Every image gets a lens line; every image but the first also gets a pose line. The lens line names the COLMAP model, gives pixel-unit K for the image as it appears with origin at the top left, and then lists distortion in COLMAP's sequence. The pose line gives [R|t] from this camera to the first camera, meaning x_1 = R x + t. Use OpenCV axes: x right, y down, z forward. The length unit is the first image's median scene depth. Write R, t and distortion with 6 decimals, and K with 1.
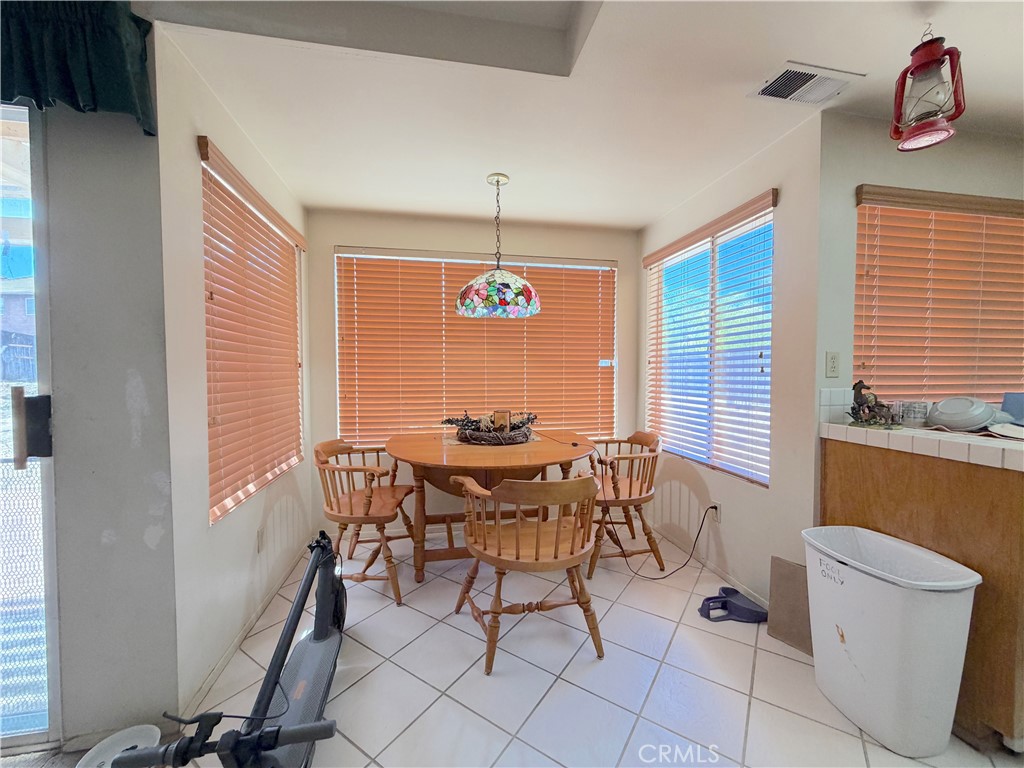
lens RADIAL K [[410.6, 0, 510.9], [0, 410.6, 384.8], [0, 0, 1]] dist [-0.000230, 0.001237]
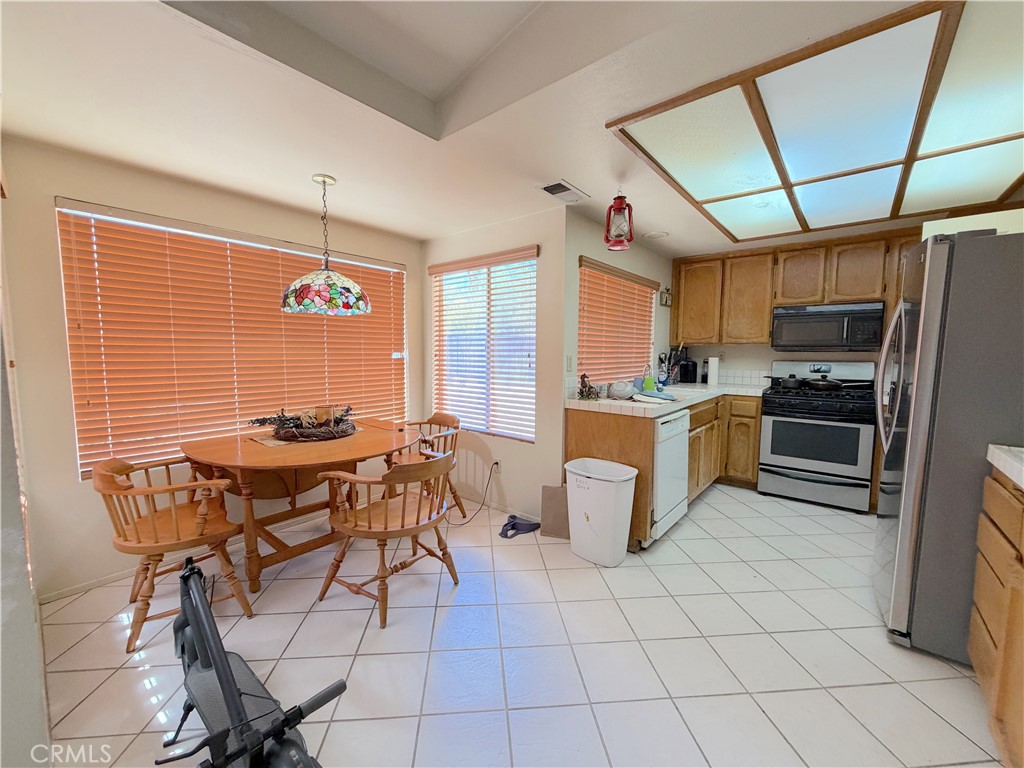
lens RADIAL K [[410.6, 0, 509.4], [0, 410.6, 384.7], [0, 0, 1]] dist [-0.000230, 0.001237]
pose [[0.774700, -0.046735, 0.630600, -0.390461], [0.012634, 0.998210, 0.058458, -0.055411], [-0.632203, -0.037320, 0.773904, -0.107453]]
